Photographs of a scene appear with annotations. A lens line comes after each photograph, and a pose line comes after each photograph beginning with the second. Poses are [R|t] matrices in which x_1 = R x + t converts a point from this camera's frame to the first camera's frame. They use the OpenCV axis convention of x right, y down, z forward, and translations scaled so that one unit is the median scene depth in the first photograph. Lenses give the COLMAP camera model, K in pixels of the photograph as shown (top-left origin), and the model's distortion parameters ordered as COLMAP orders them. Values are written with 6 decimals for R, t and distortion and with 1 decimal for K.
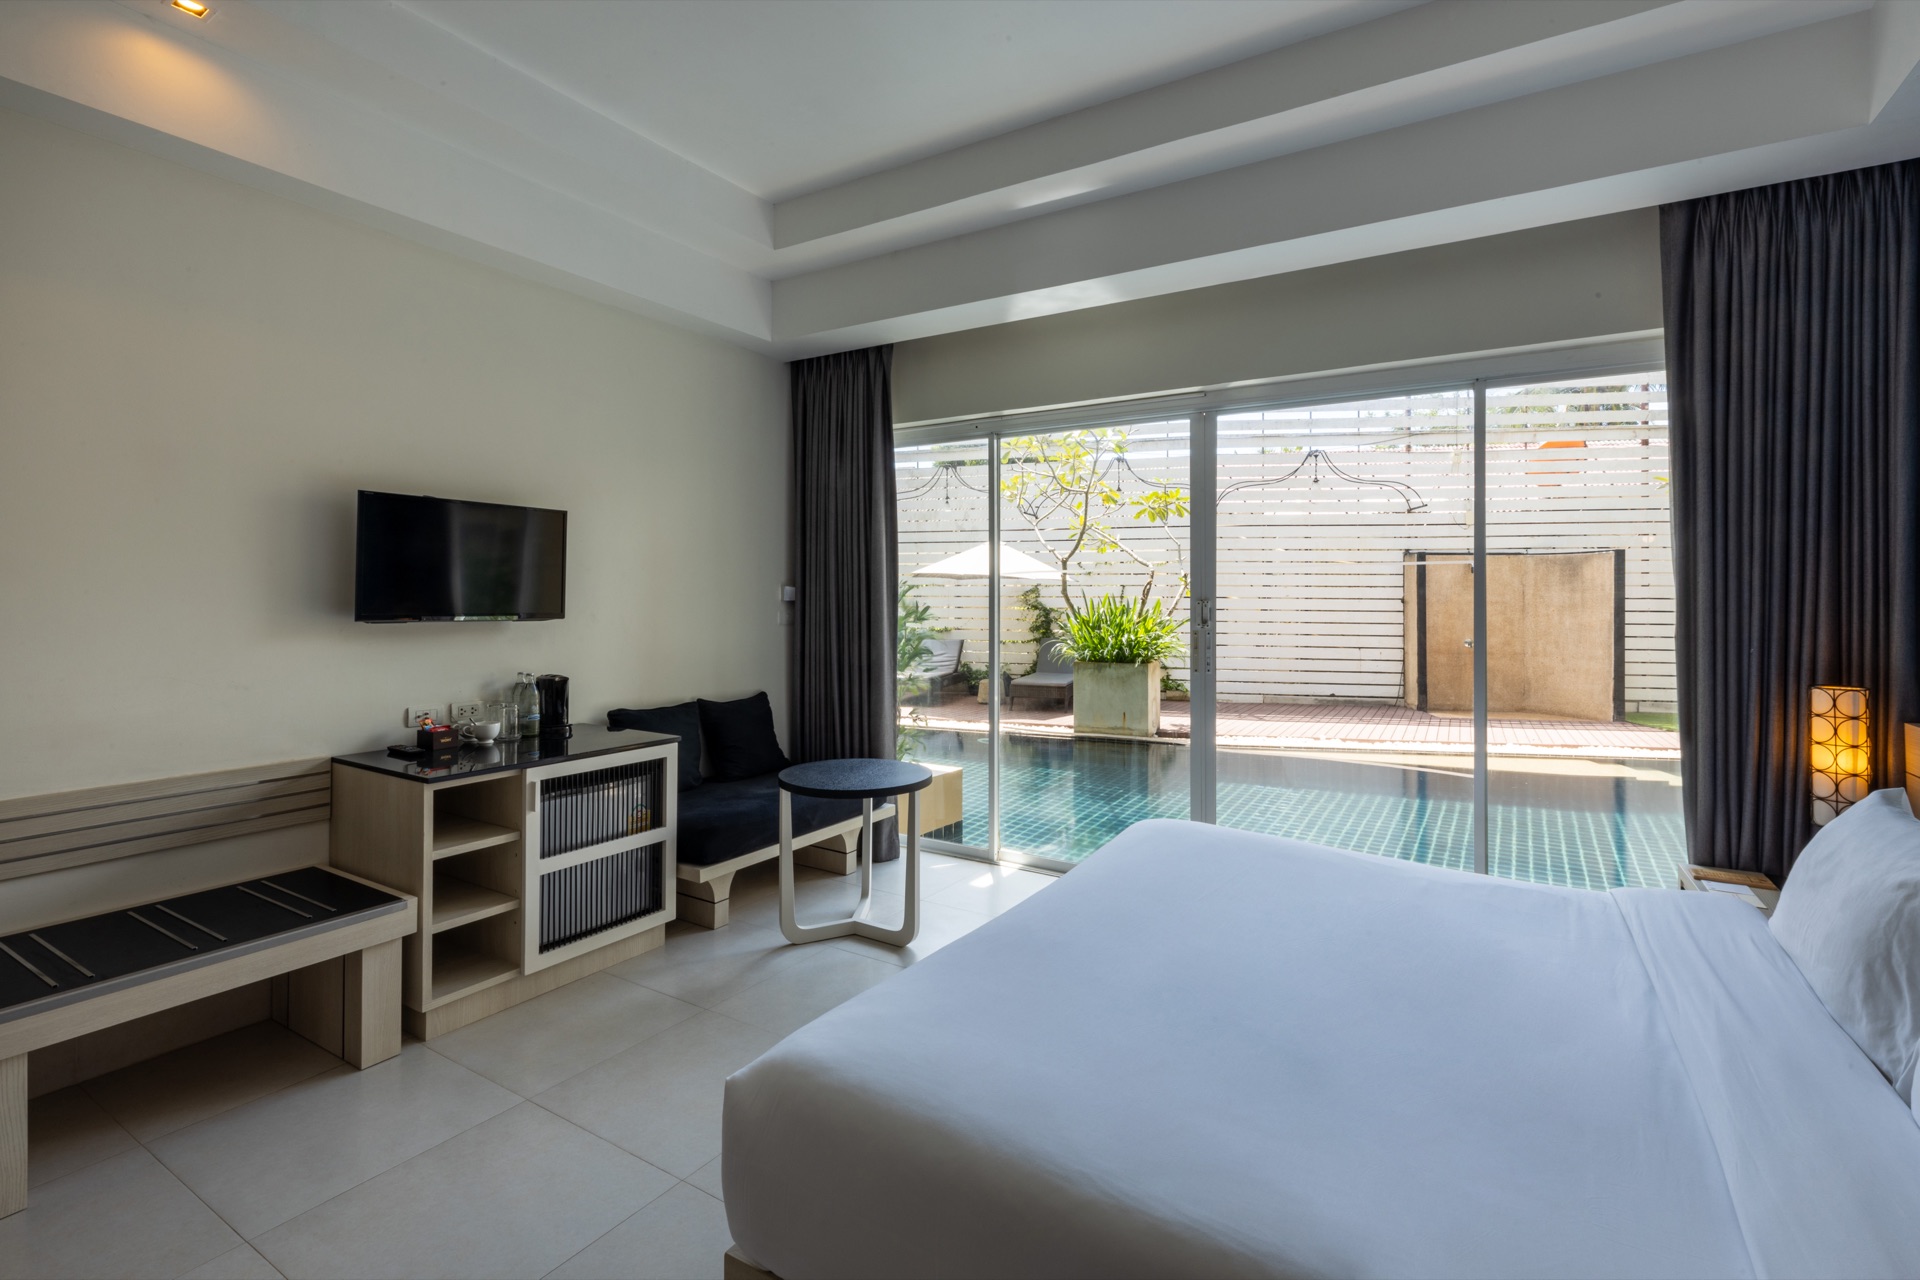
lens RADIAL K [[901.4, 0, 999.3], [0, 901.4, 585.0], [0, 0, 1]] dist [0.020262, -0.000168]
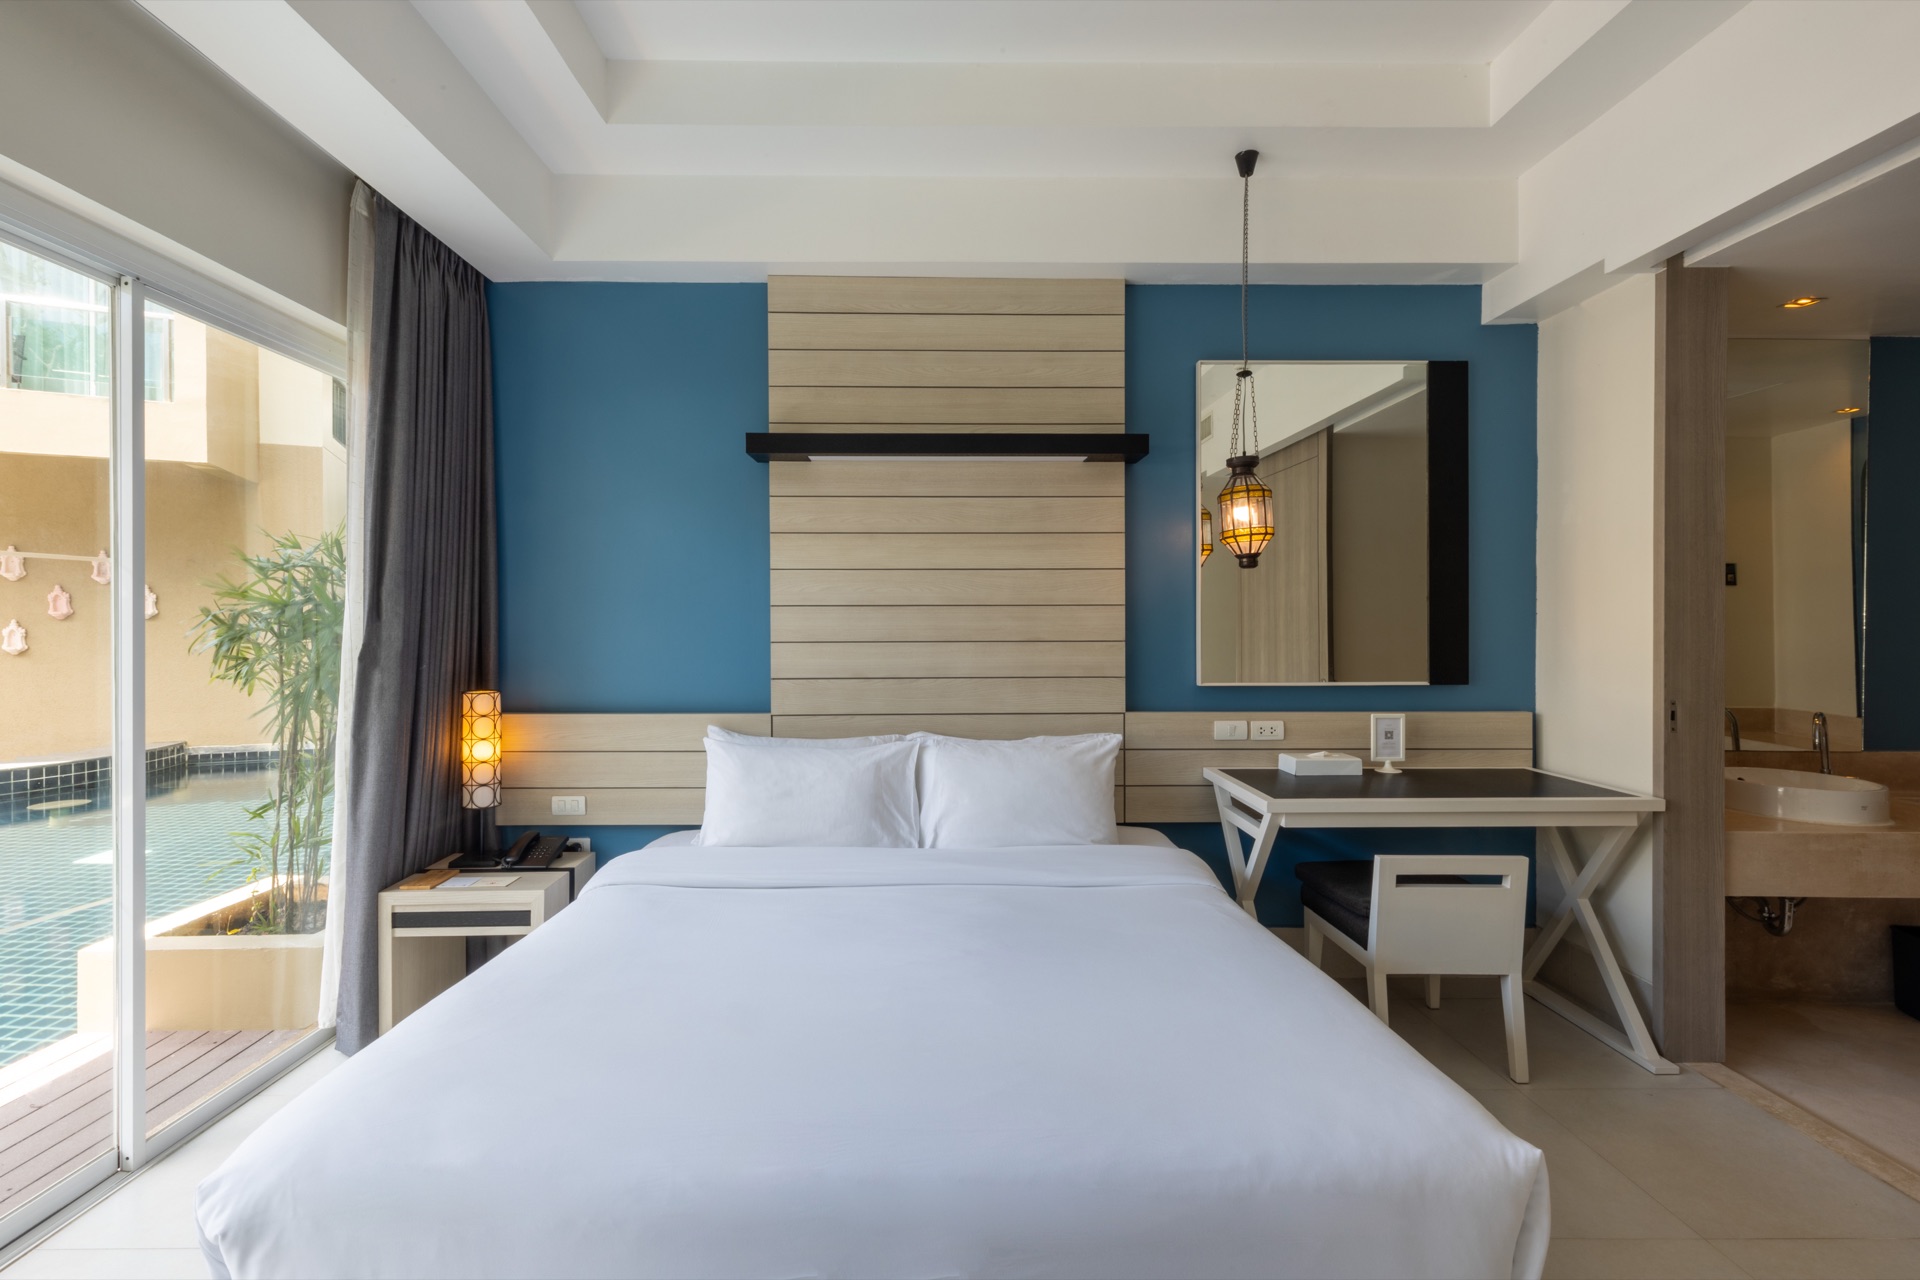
lens RADIAL K [[853.7, 0, 956.9], [0, 853.7, 634.6], [0, 0, 1]] dist [0.003056, -0.000158]
pose [[-0.512105, -0.017372, 0.858747, -0.256079], [-0.012494, 0.999840, 0.012776, 0.009323], [-0.858832, -0.004187, -0.512240, 0.702932]]
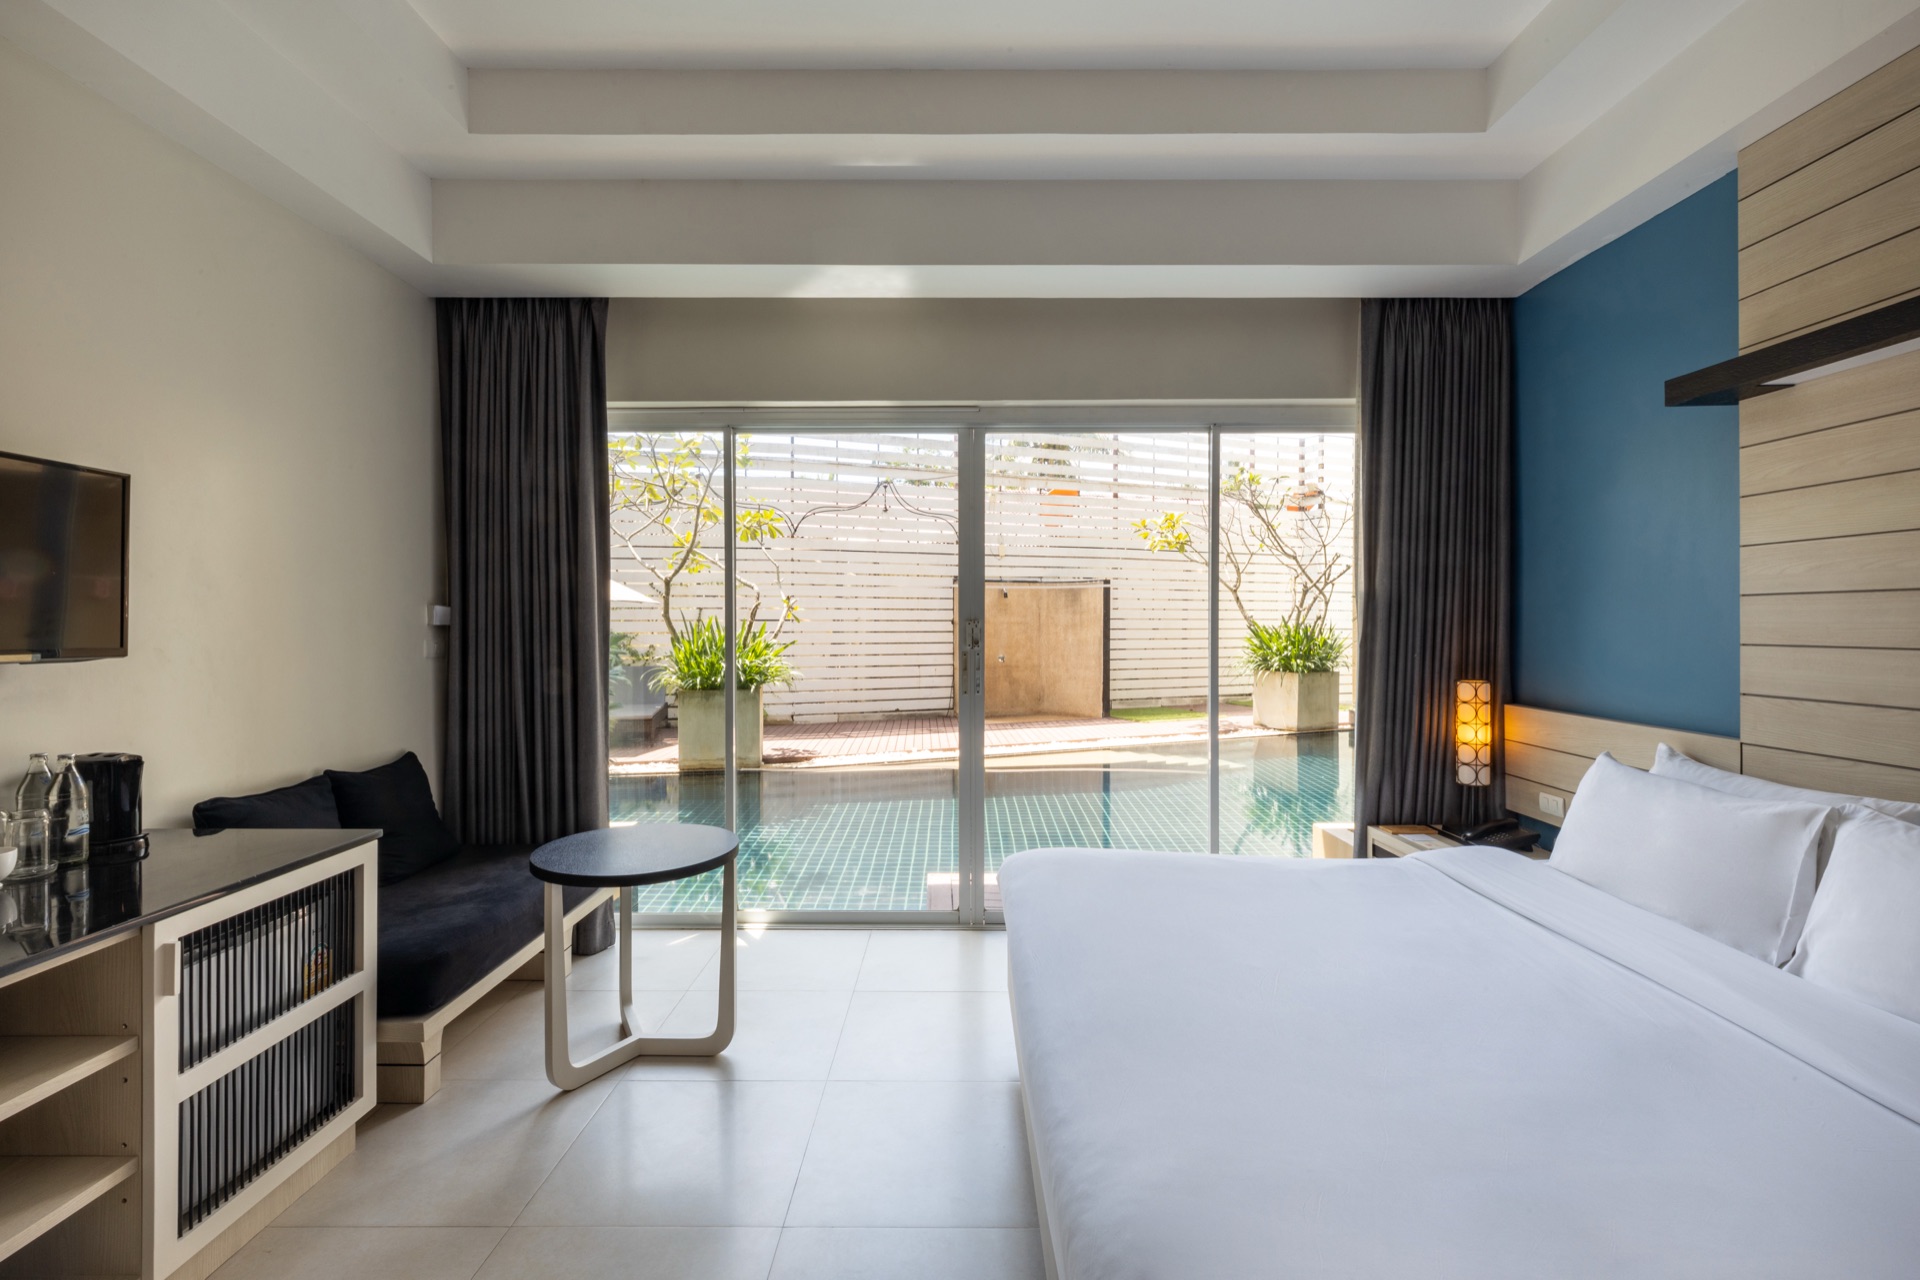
lens RADIAL K [[872.4, 0, 974.9], [0, 872.4, 618.9], [0, 0, 1]] dist [0.017693, -0.000474]
pose [[0.857694, -0.005309, 0.514133, -0.253293], [-0.000314, 0.999941, 0.010850, 0.004778], [-0.514160, -0.009467, 0.857642, 0.183276]]
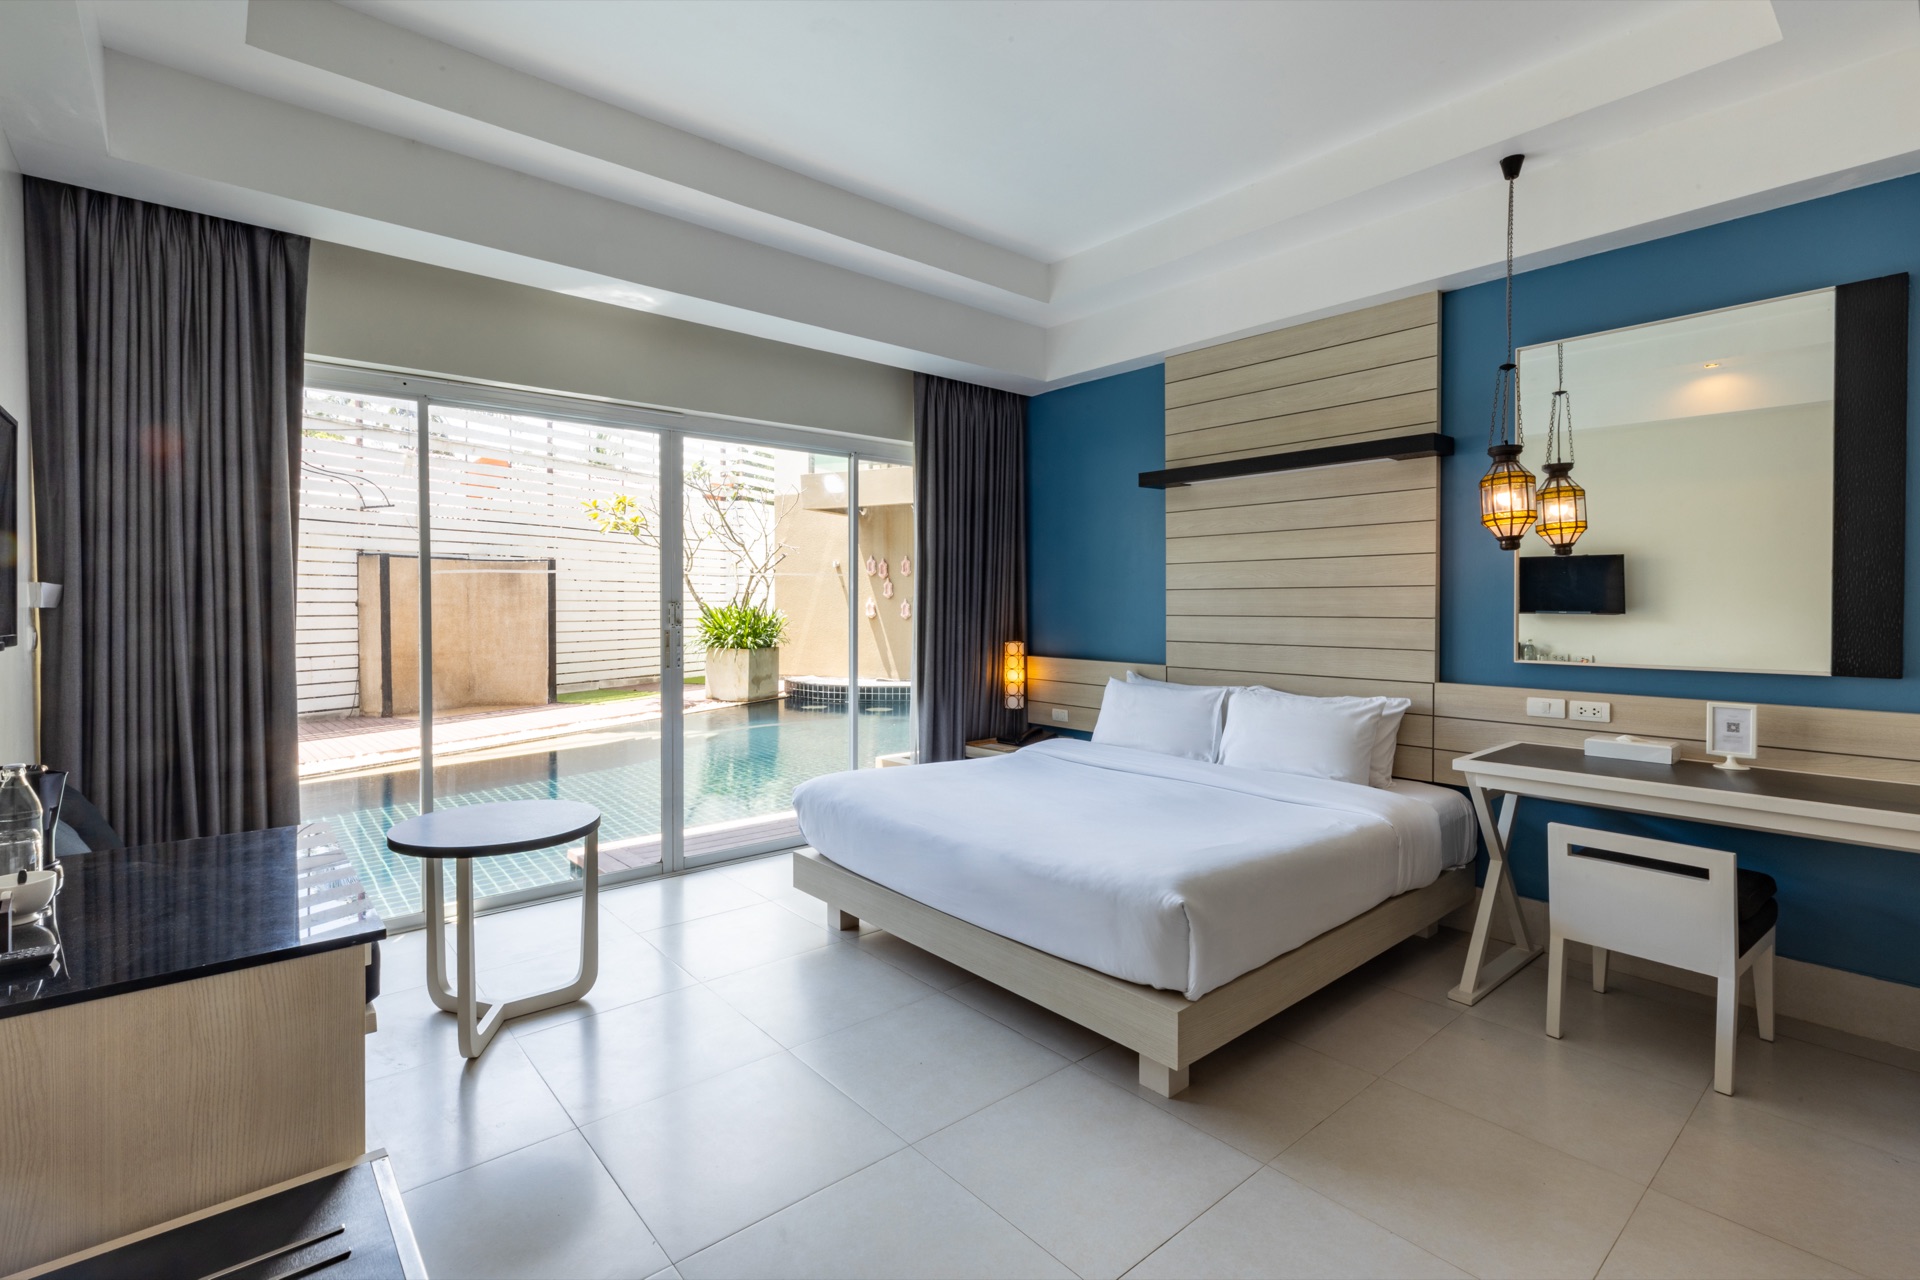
lens RADIAL K [[872.4, 0, 974.9], [0, 872.4, 618.9], [0, 0, 1]] dist [0.017693, -0.000474]
pose [[0.311807, -0.024251, 0.949836, -0.674383], [-0.009047, 0.999553, 0.028491, 0.002820], [-0.950102, -0.017477, 0.311449, 0.316814]]
